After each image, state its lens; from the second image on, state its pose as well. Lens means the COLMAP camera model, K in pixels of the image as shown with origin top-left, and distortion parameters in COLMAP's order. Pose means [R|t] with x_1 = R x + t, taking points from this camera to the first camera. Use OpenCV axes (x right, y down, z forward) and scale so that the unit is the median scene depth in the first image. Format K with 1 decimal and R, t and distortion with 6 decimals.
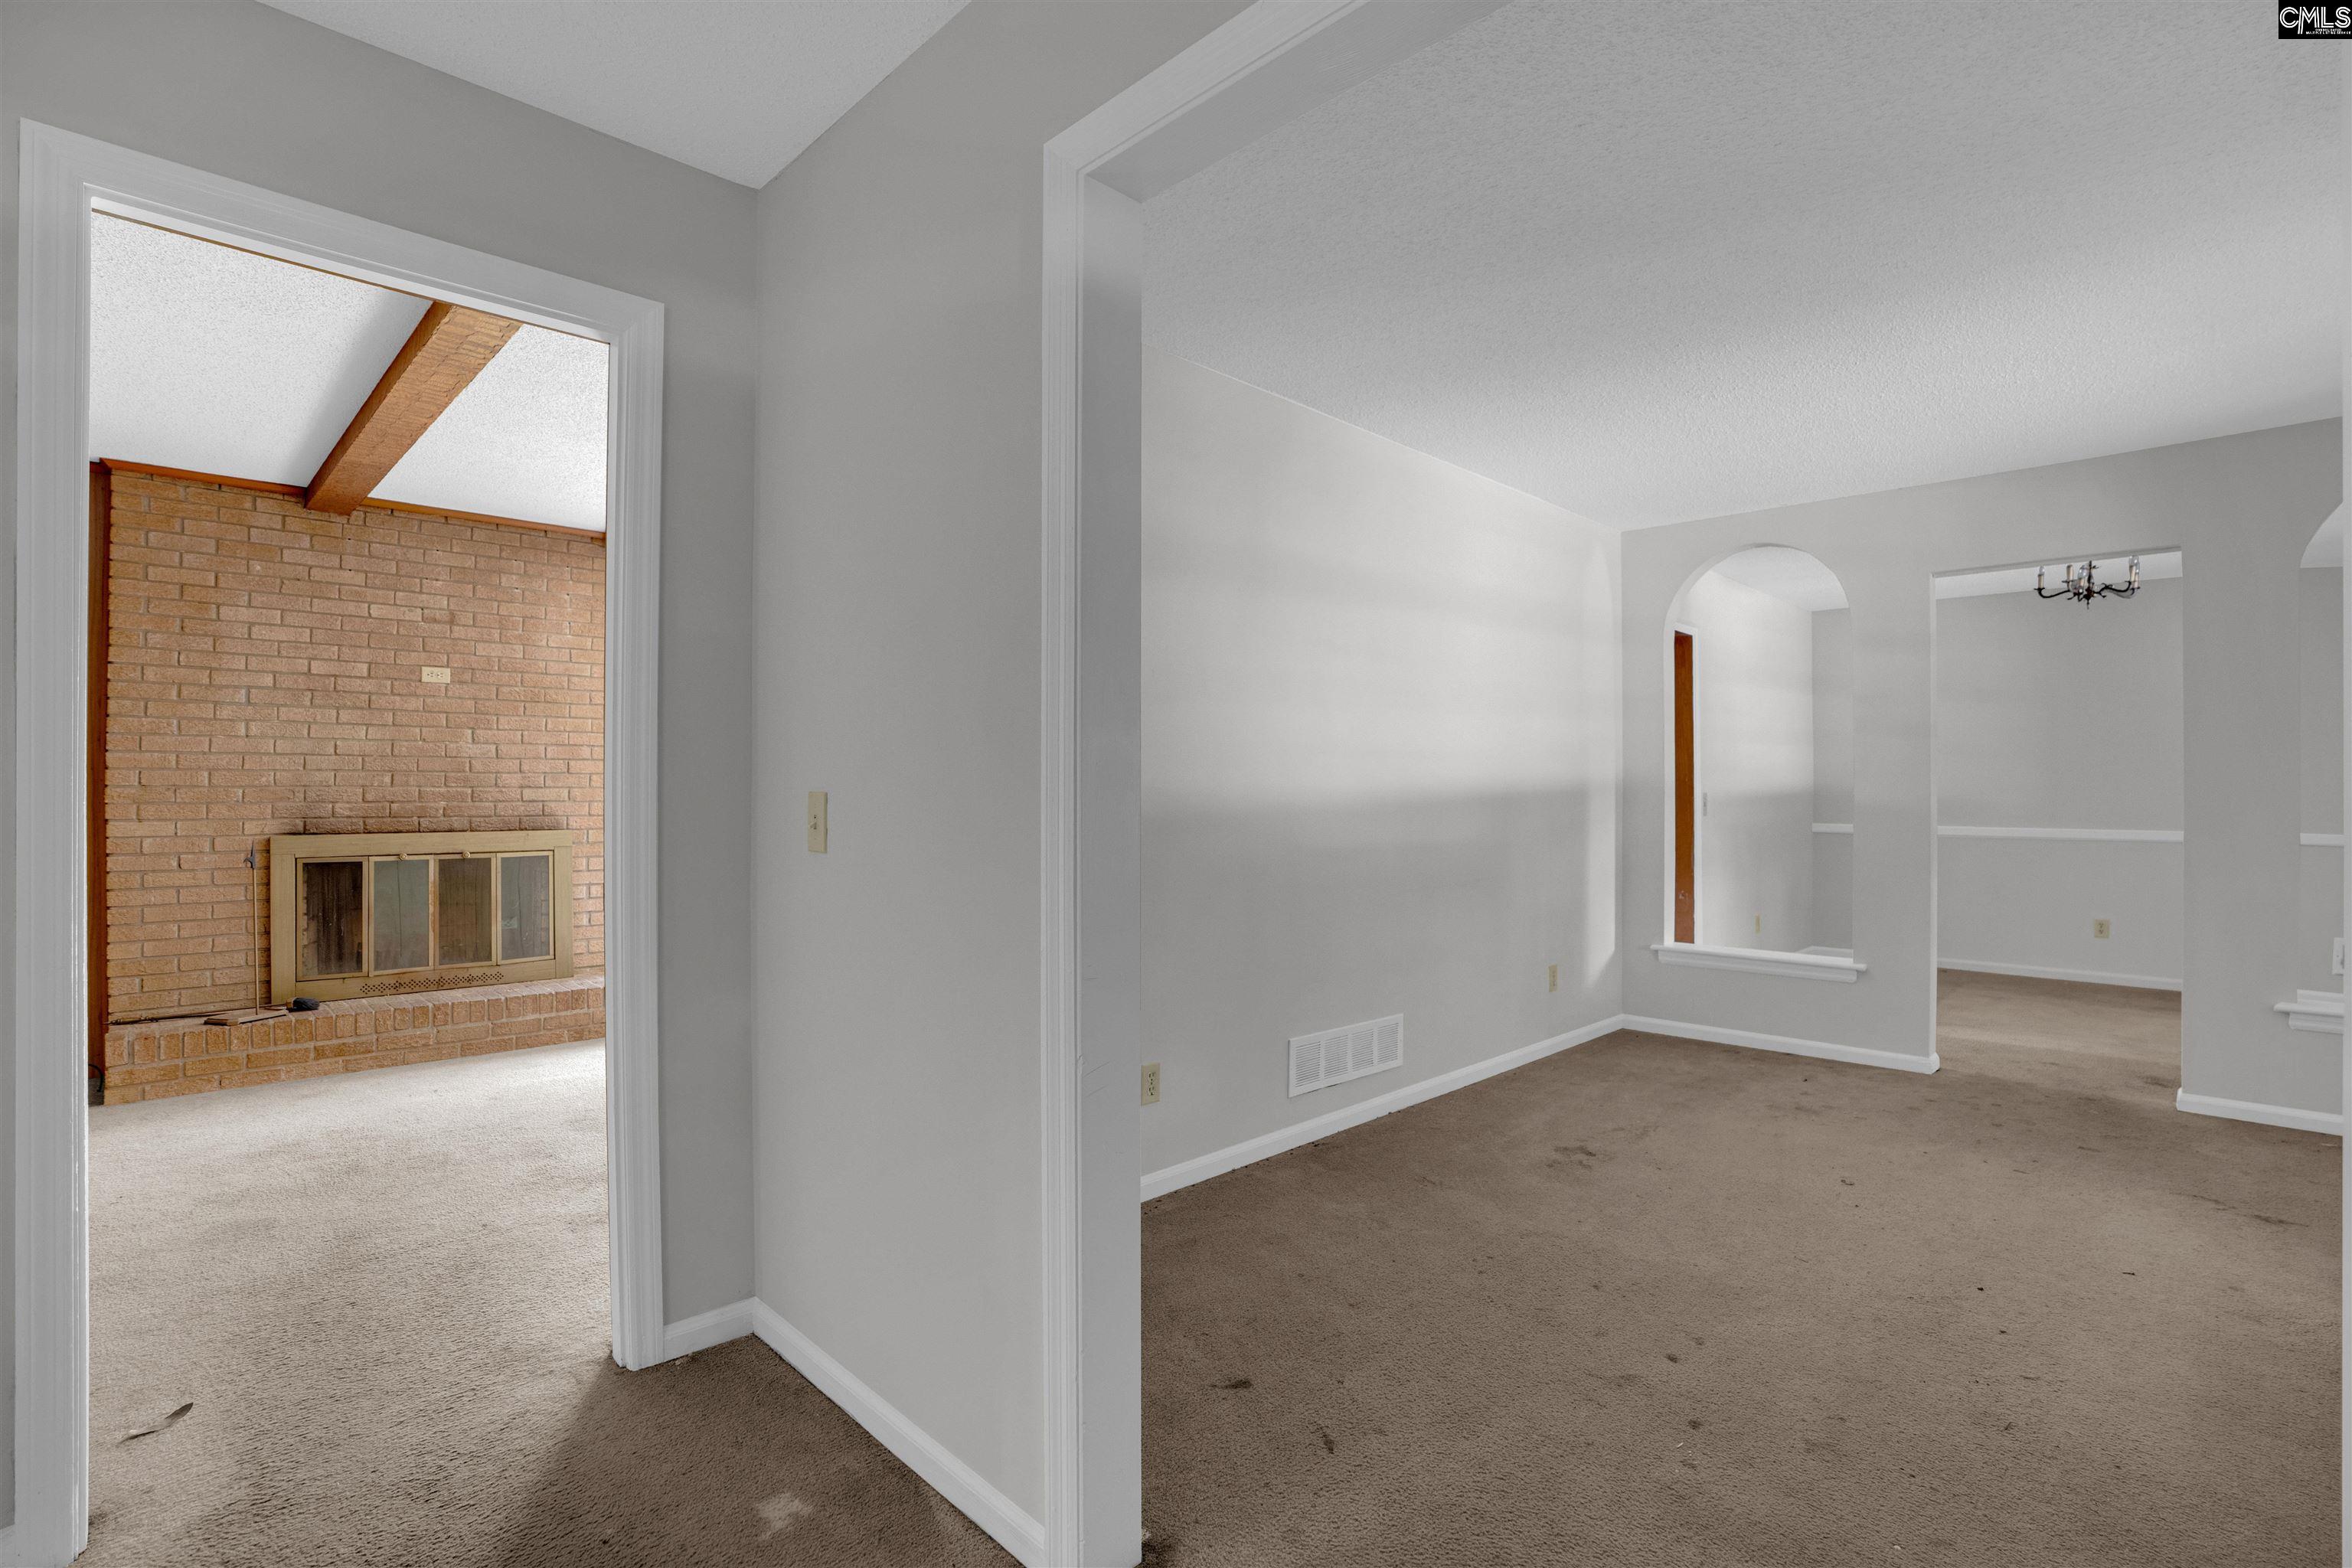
lens RADIAL K [[1108.1, 0, 1184.2], [0, 1108.1, 772.5], [0, 0, 1]] dist [-0.055908, 0.022704]
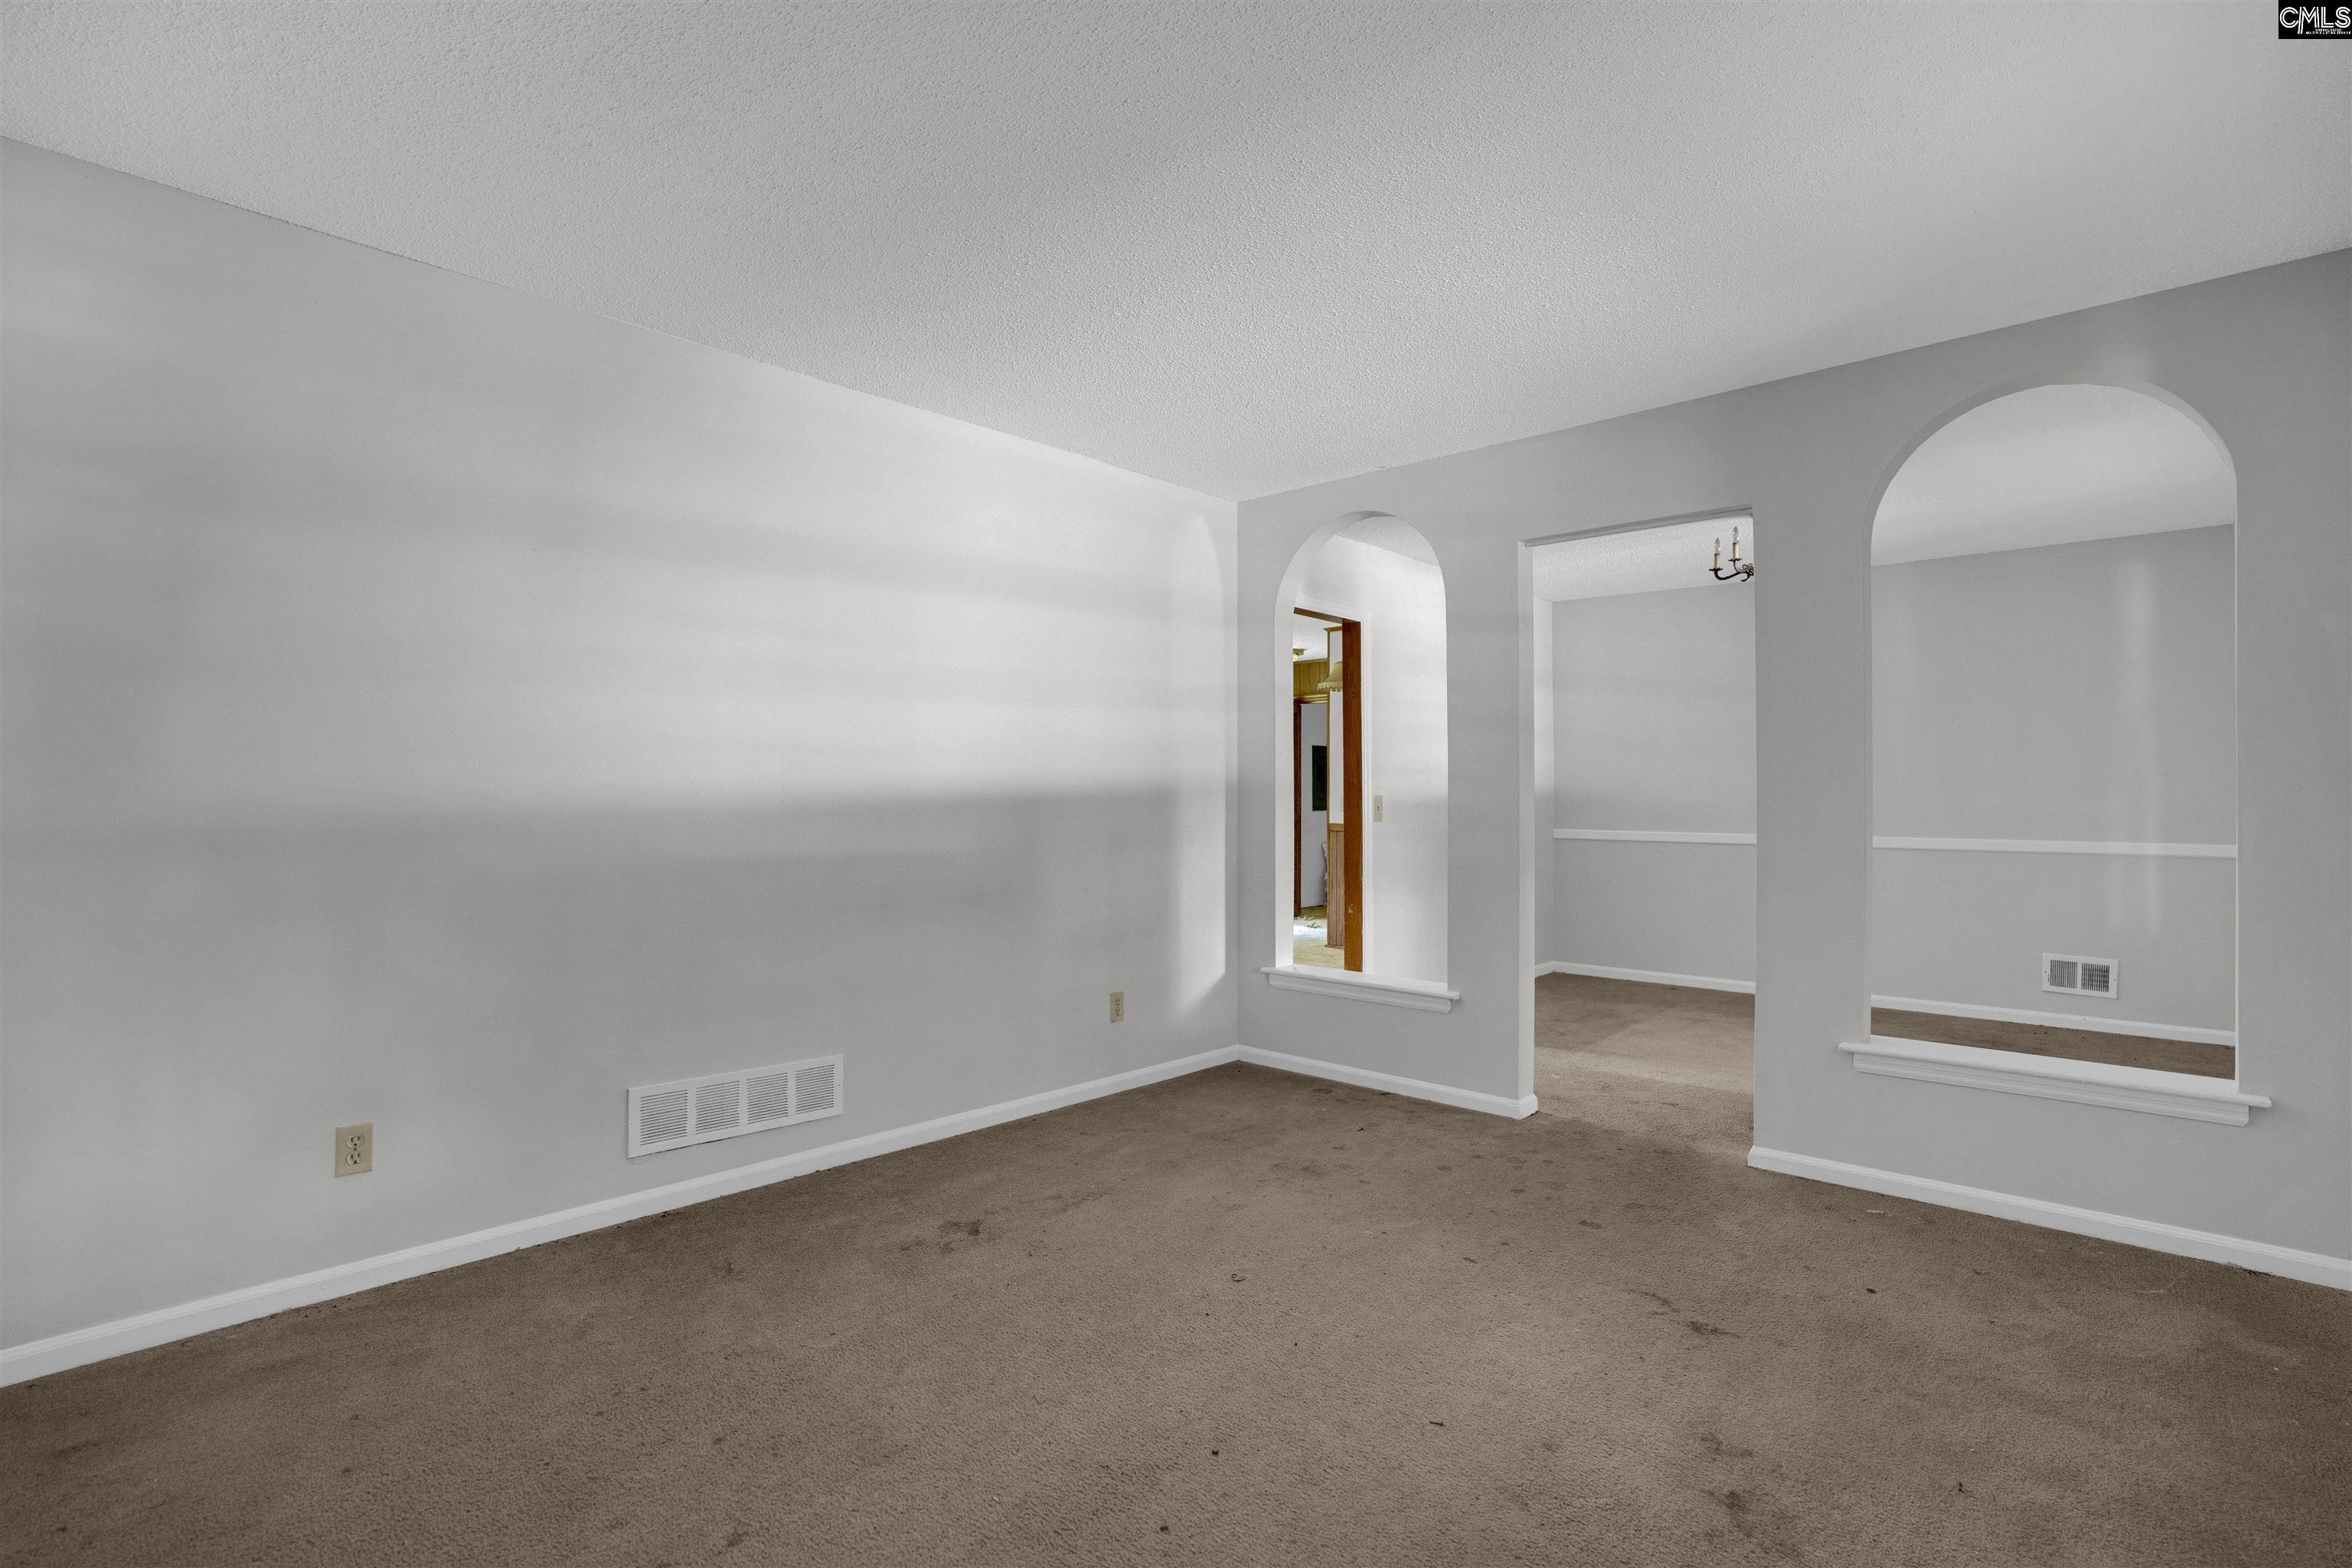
lens RADIAL K [[1085.6, 0, 1176.0], [0, 1085.6, 784.0], [0, 0, 1]] dist [-0.062623, 0.022044]
pose [[0.999522, -0.000371, 0.030902, 0.433724], [0.000329, 0.999999, 0.001340, 0.010653], [-0.030903, -0.001329, 0.999522, 0.168422]]
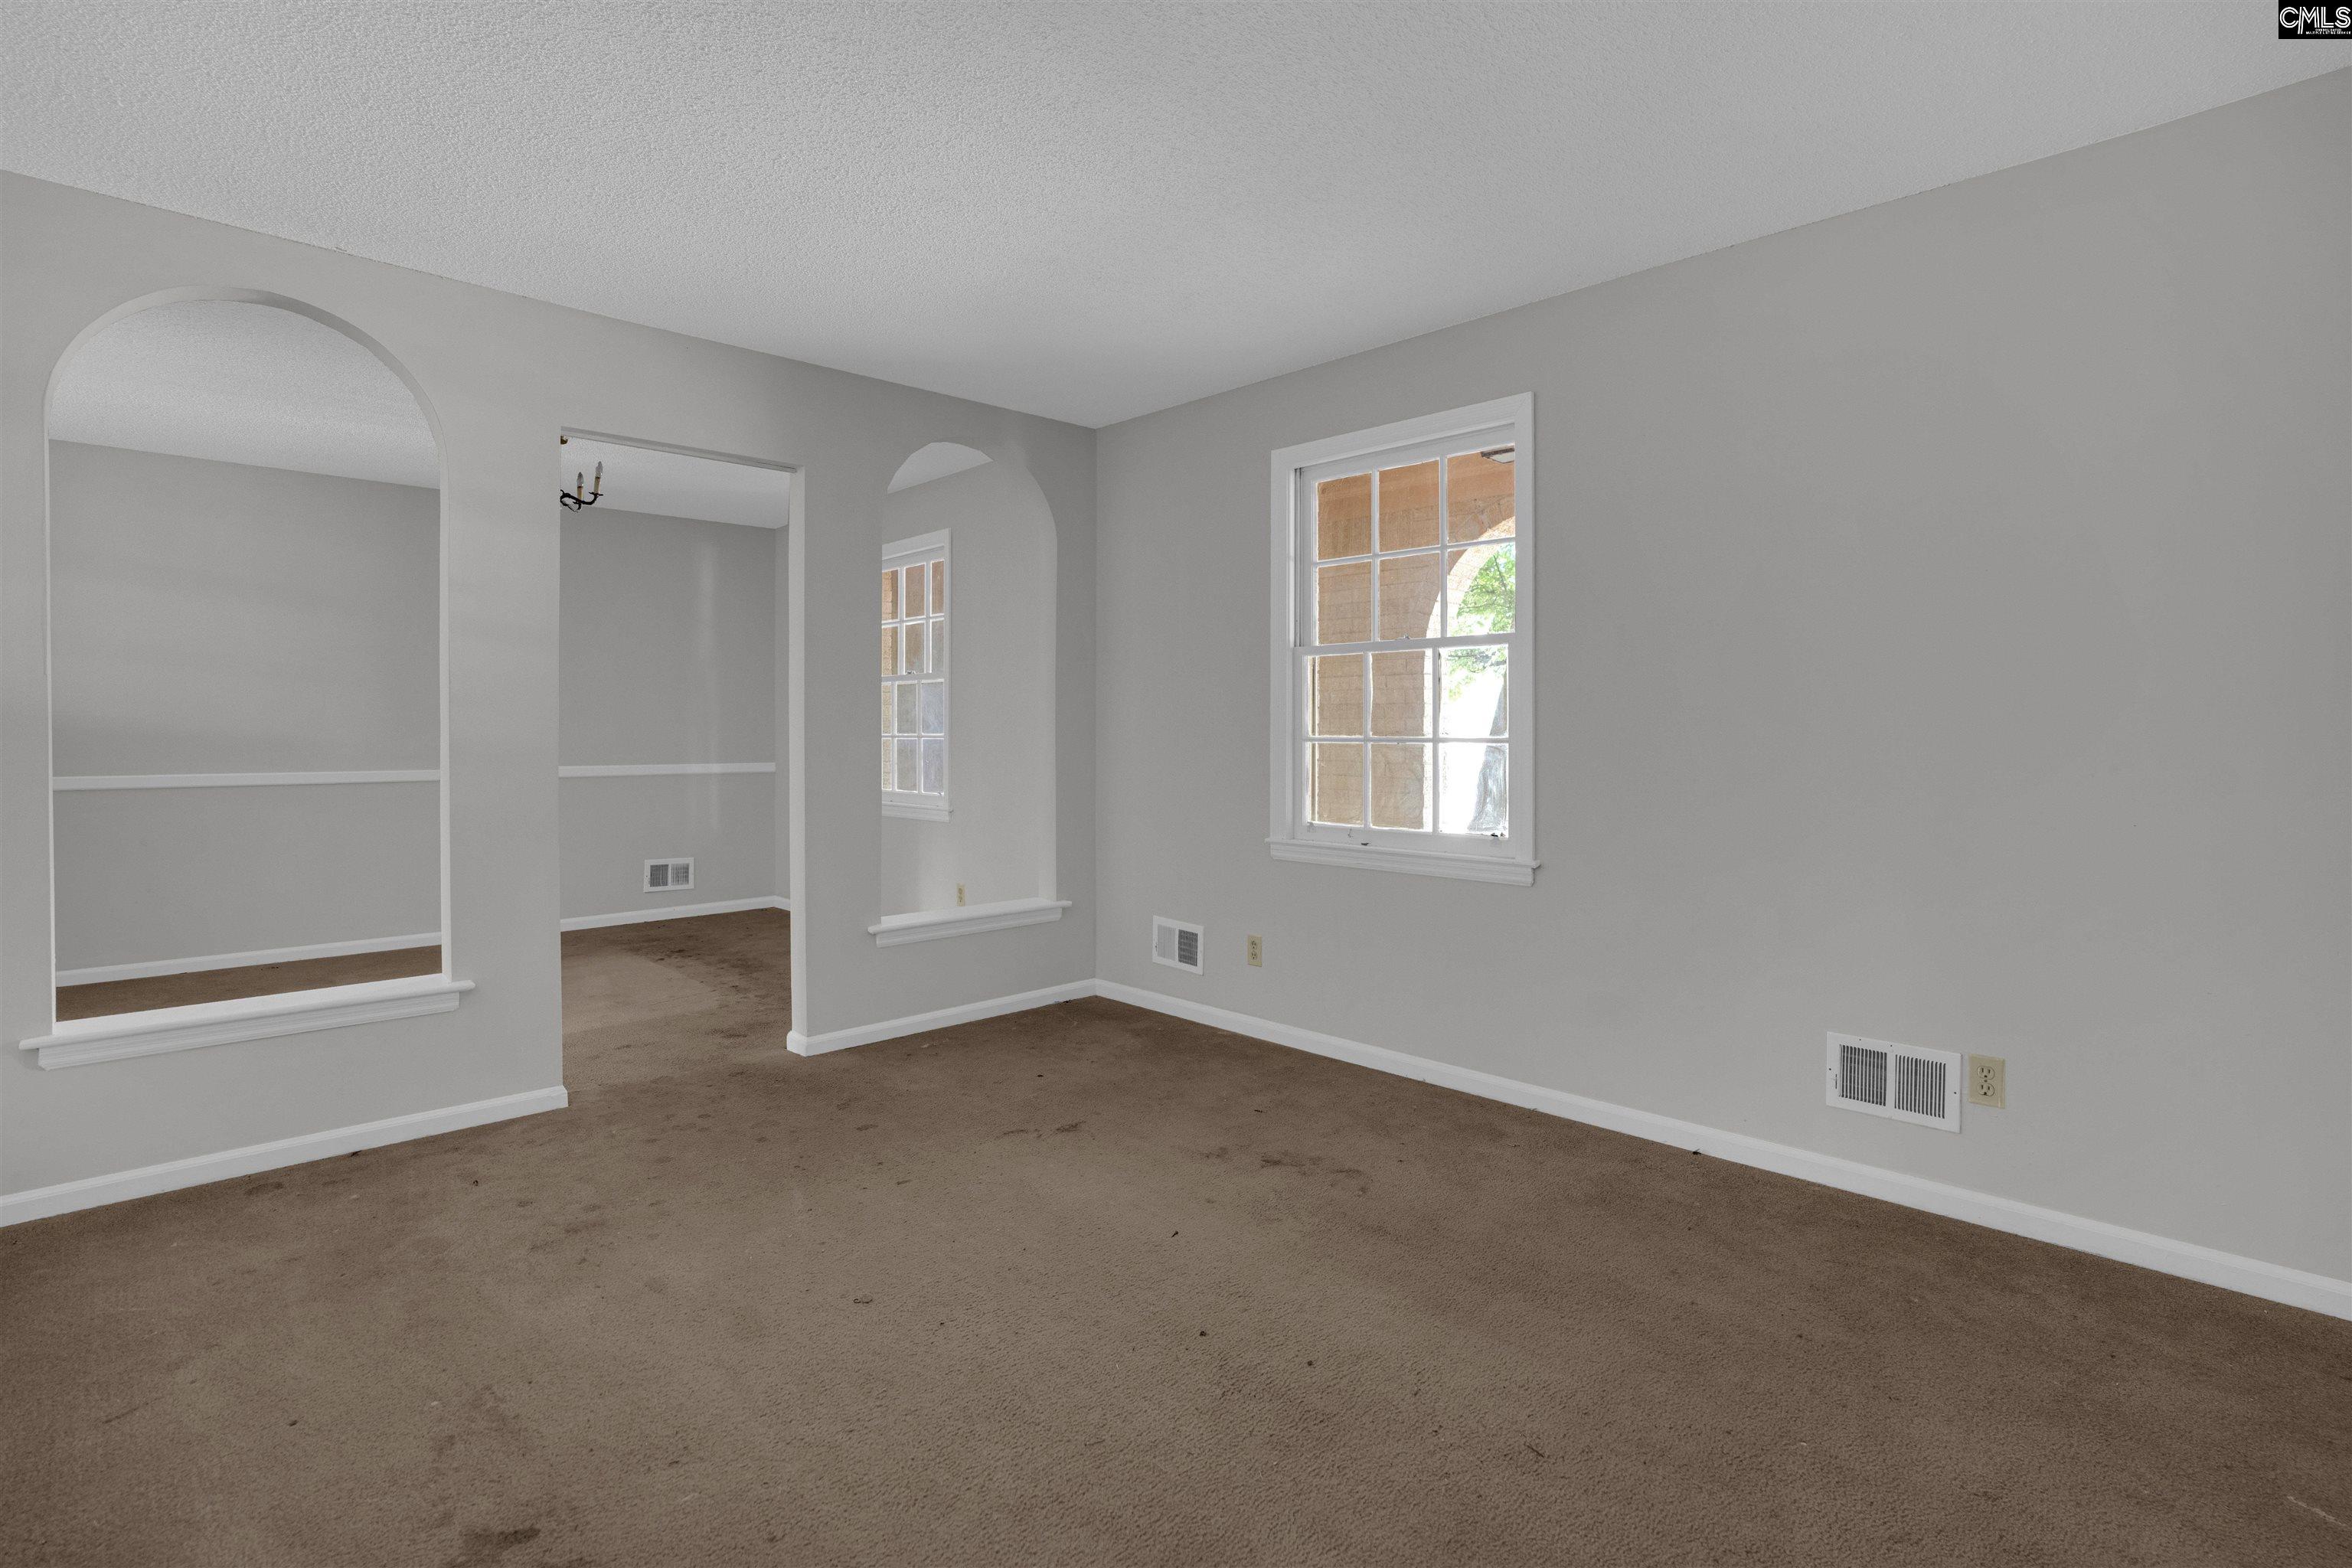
lens RADIAL K [[1115.7, 0, 1178.4], [0, 1115.7, 742.7], [0, 0, 1]] dist [-0.058926, 0.021726]
pose [[0.008940, -0.014281, 0.999858, -0.050173], [-0.014710, 0.999788, 0.014412, 0.015277], [-0.999852, -0.014837, 0.008728, 0.640648]]
